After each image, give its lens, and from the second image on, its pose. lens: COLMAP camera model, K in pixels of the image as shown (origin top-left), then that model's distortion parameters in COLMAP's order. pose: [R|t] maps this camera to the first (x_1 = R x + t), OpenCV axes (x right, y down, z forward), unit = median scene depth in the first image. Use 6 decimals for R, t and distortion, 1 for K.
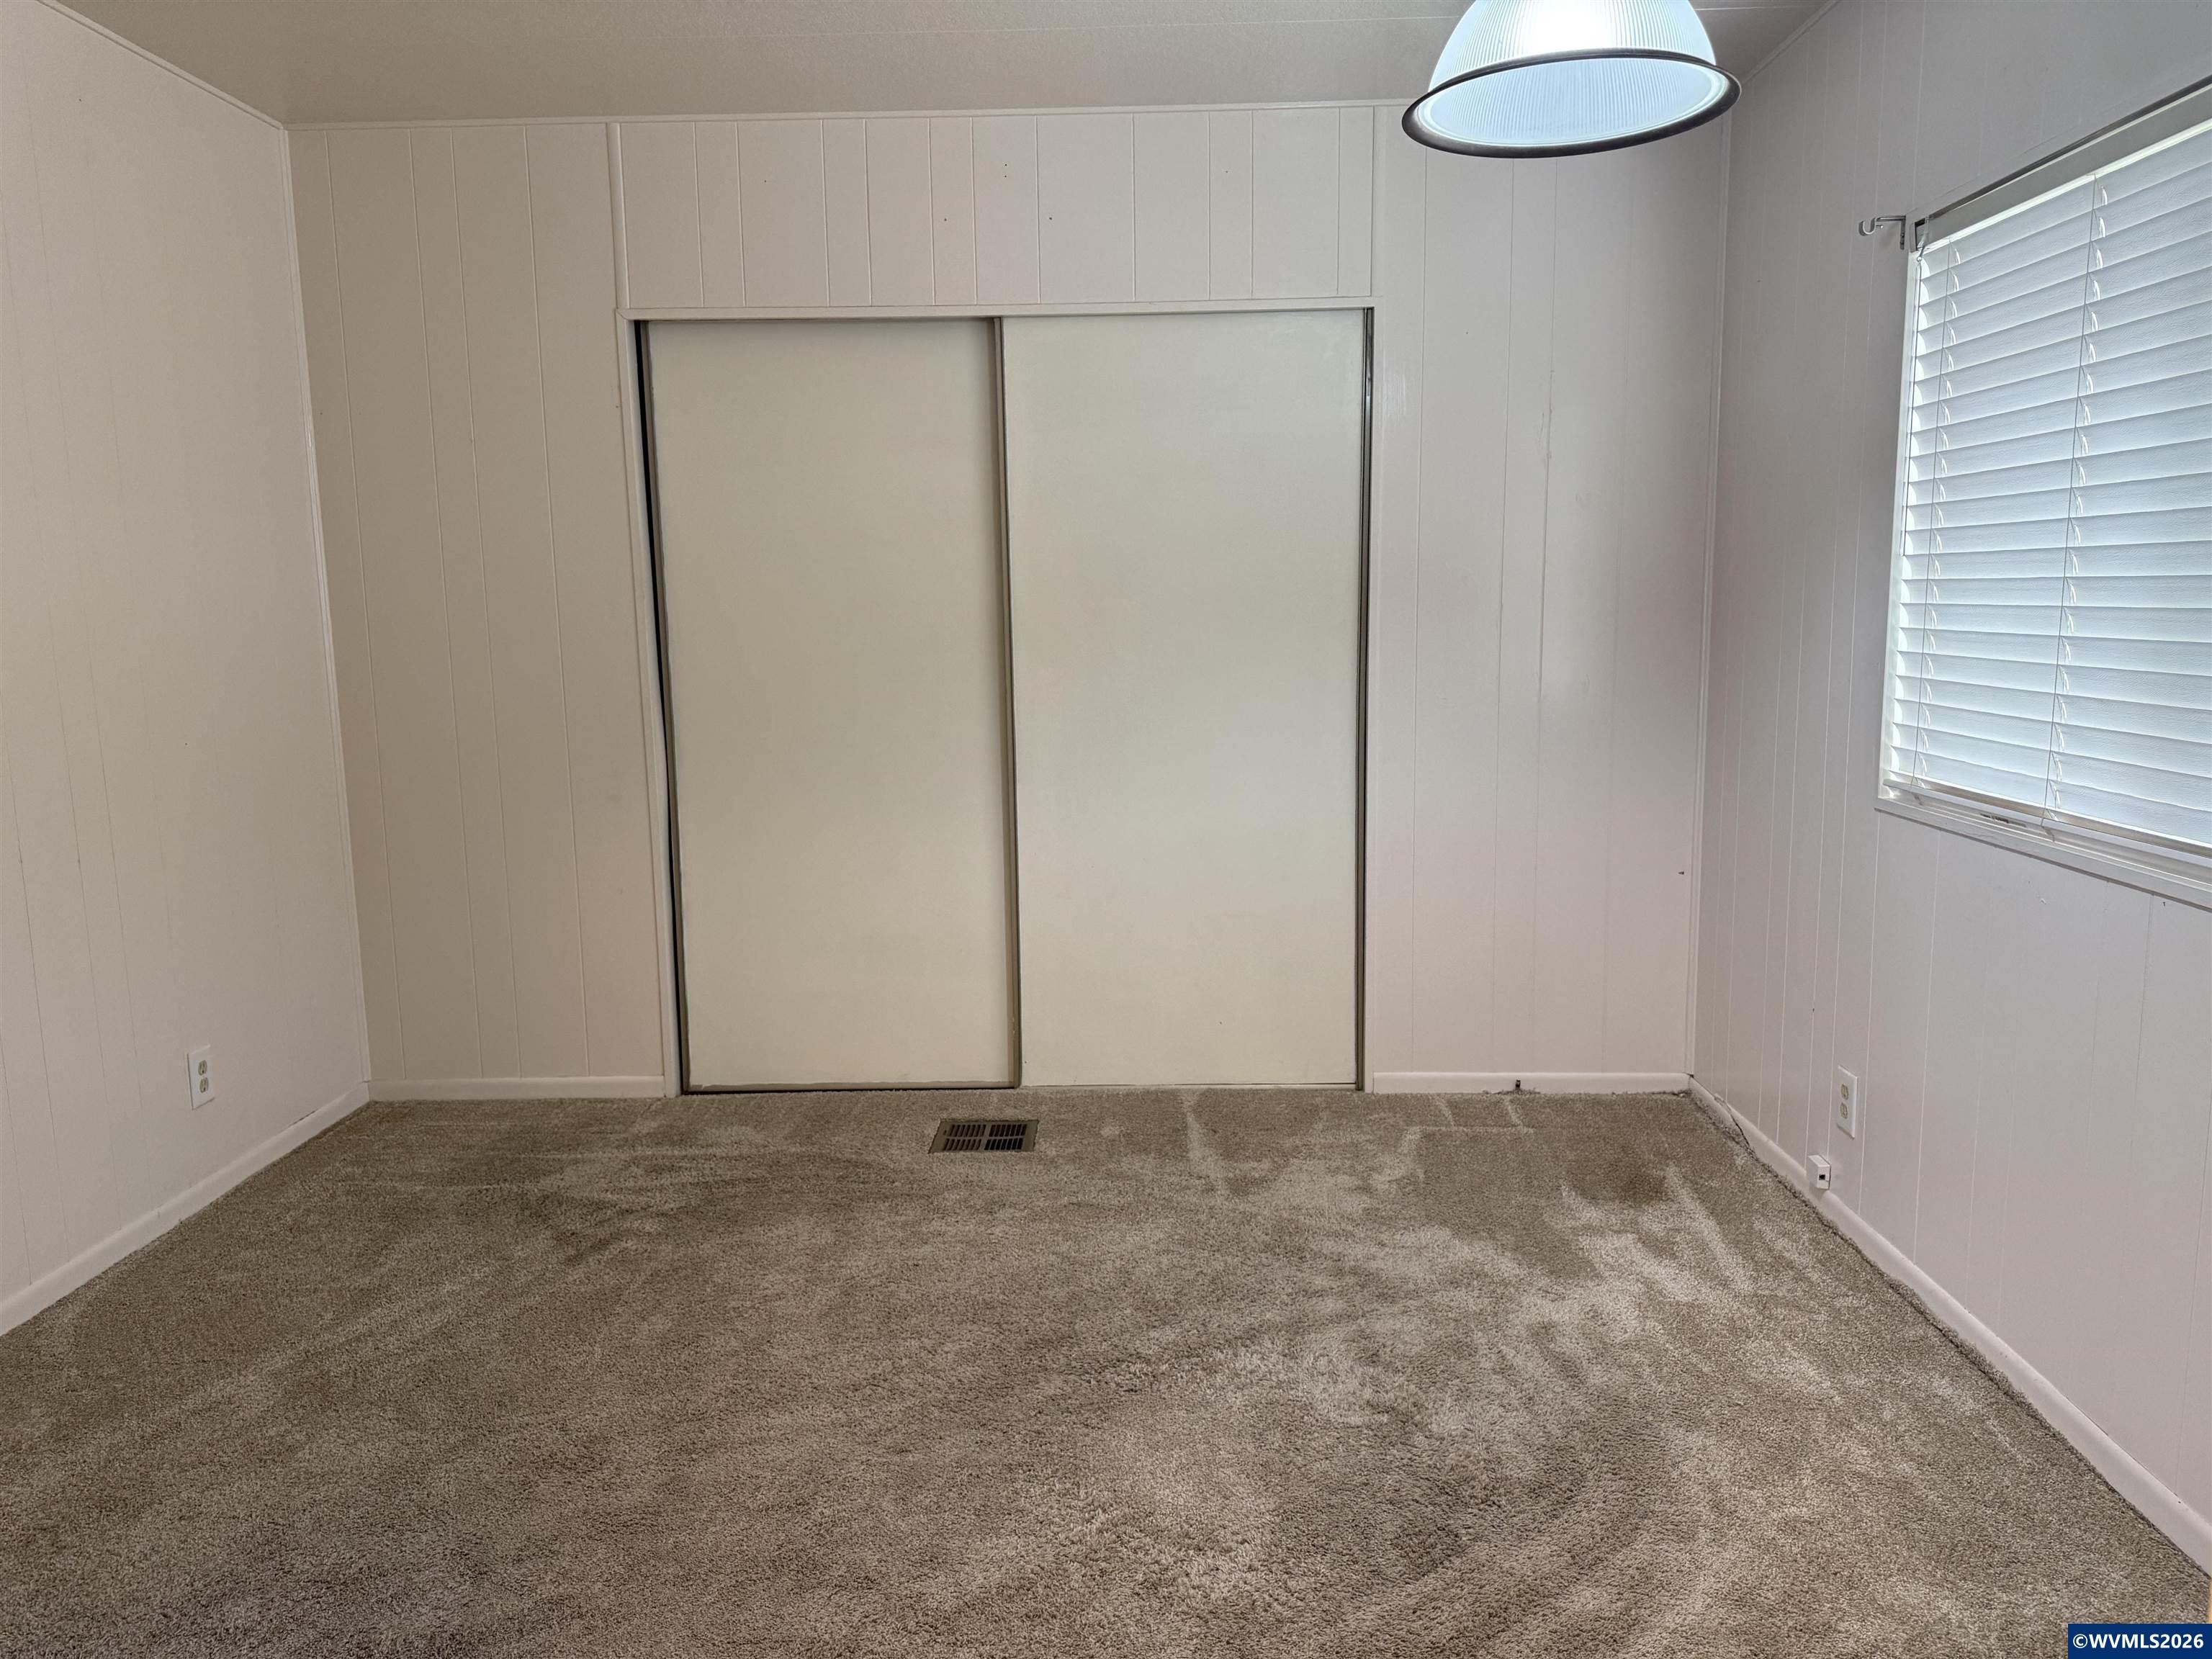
lens RADIAL K [[1546.5, 0, 1116.0], [0, 1546.5, 837.8], [0, 0, 1]] dist [0.007306, -0.015800]
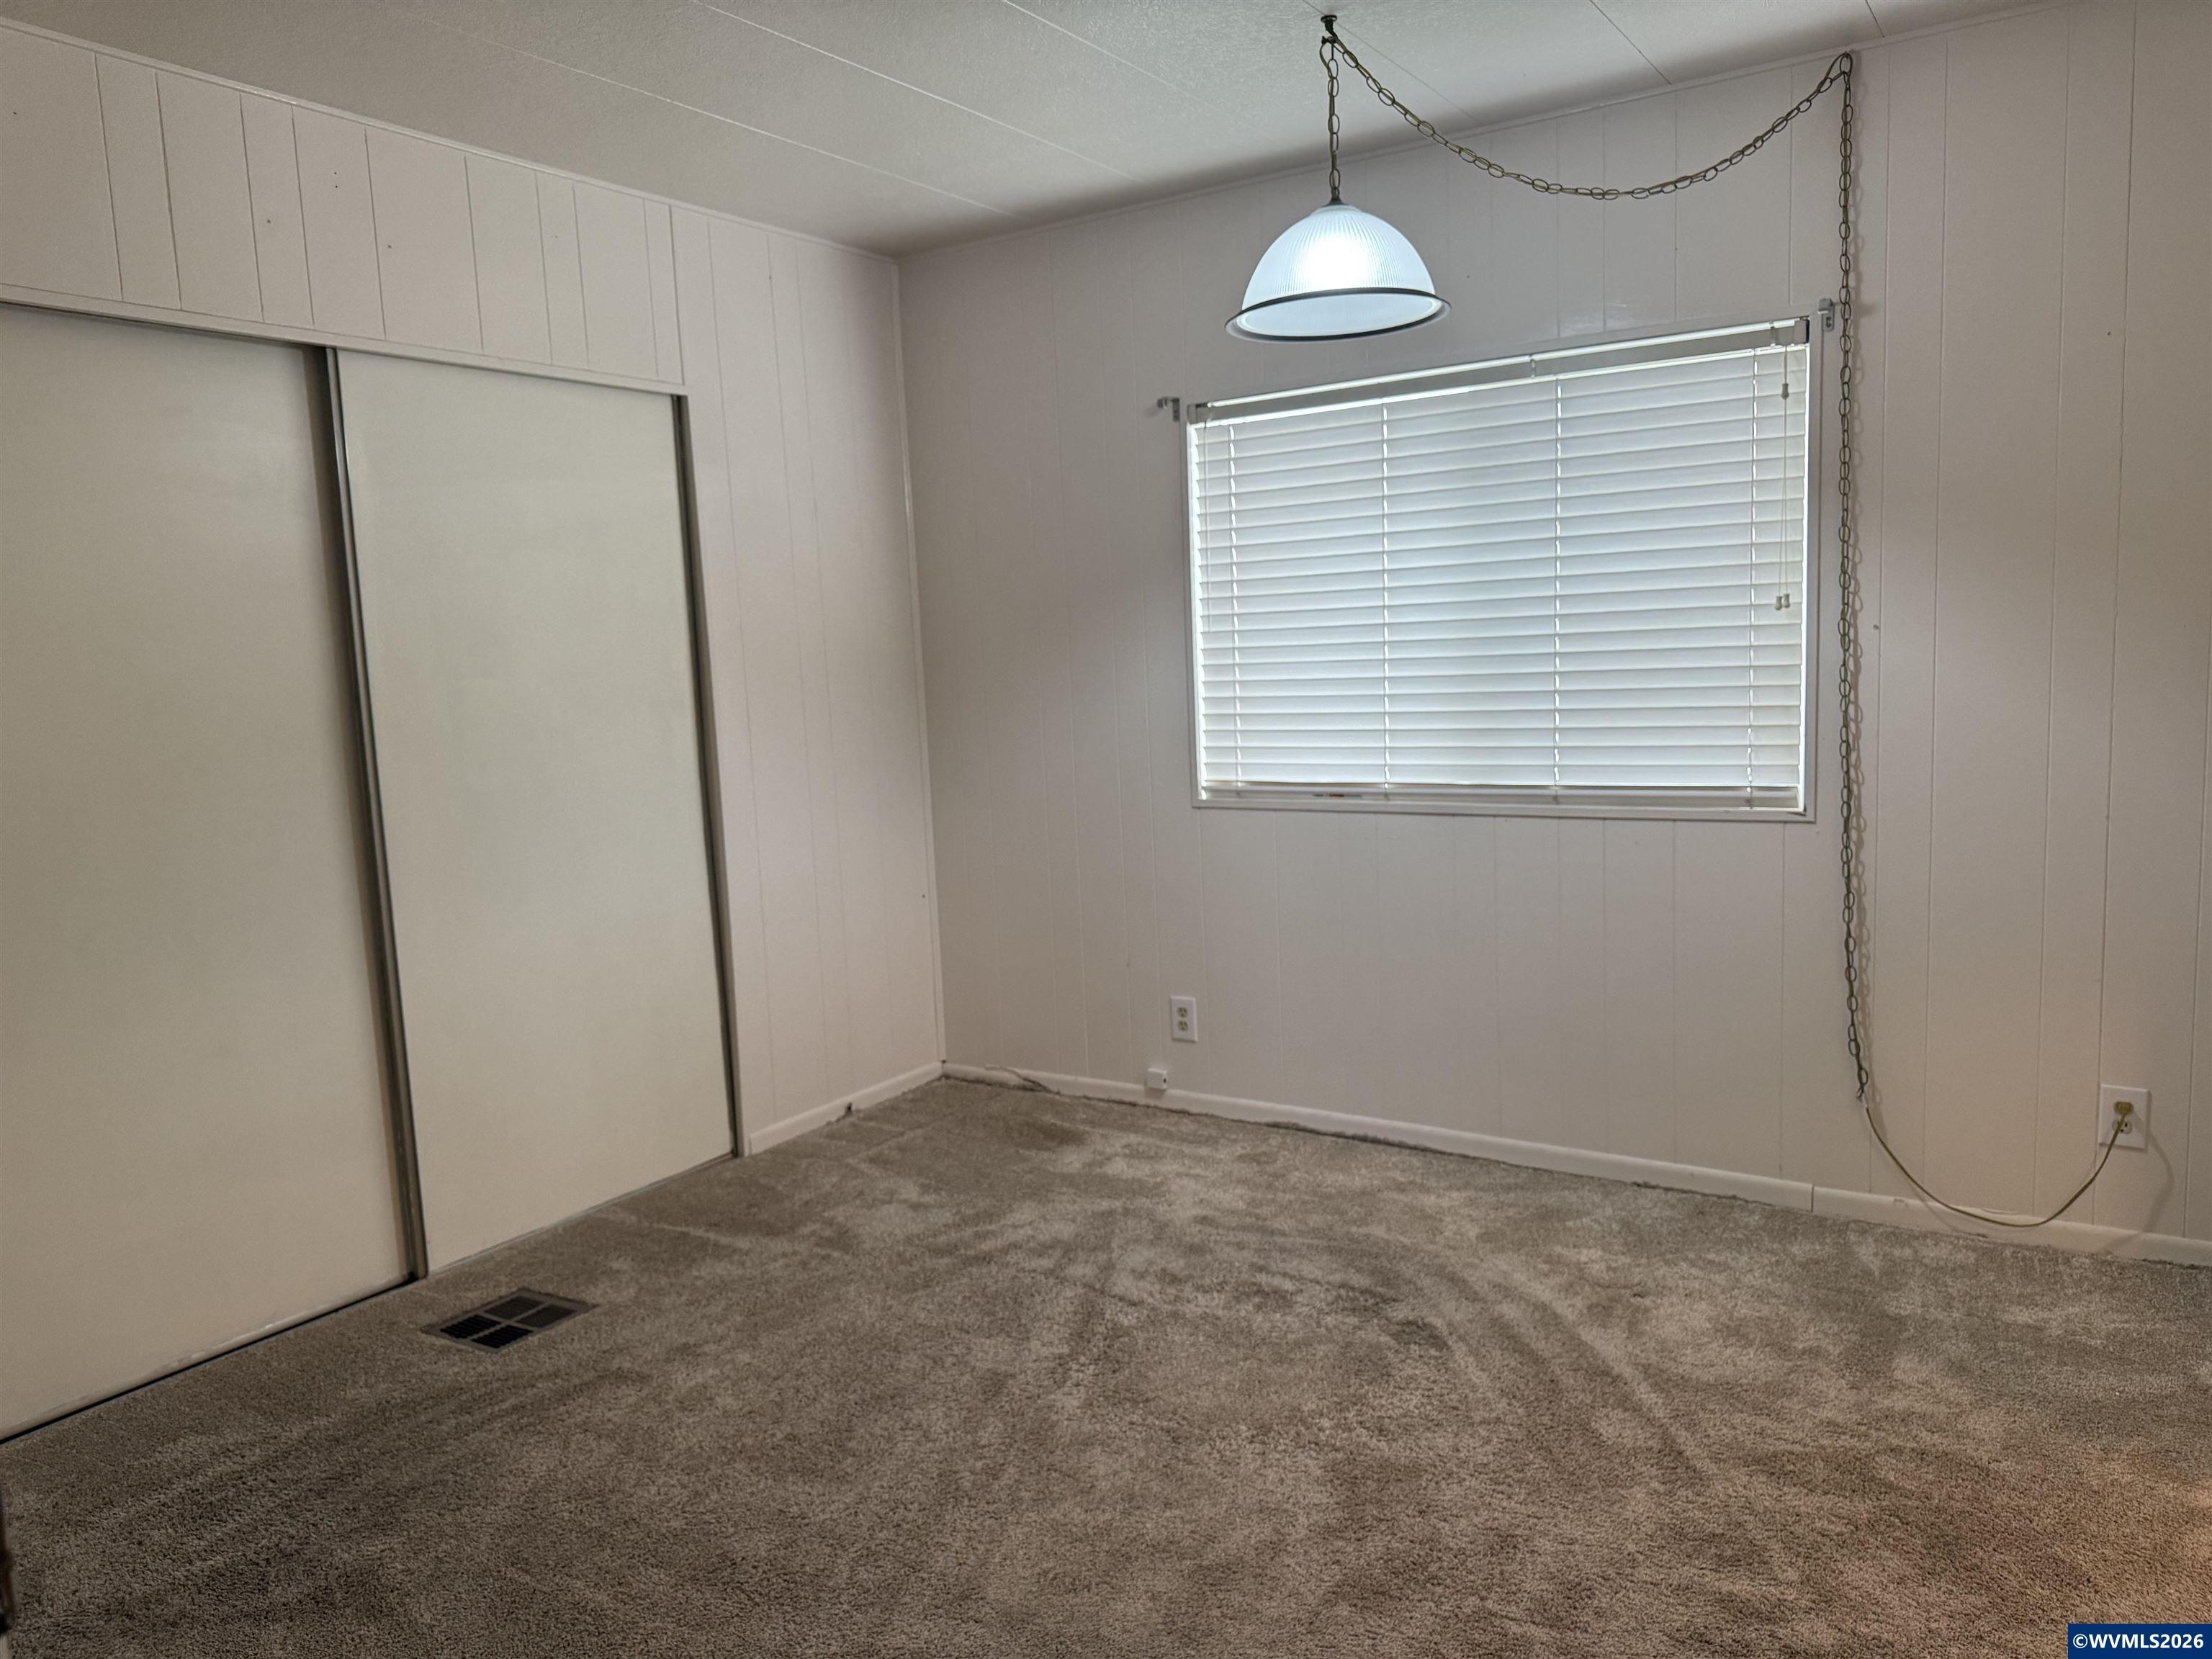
lens RADIAL K [[1548.5, 0, 1108.3], [0, 1548.5, 829.9], [0, 0, 1]] dist [0.157532, -0.264321]
pose [[0.522523, -0.109350, 0.845584, -0.681104], [0.164152, 0.986090, 0.026084, -0.042555], [-0.836674, 0.125175, 0.533205, 0.266875]]
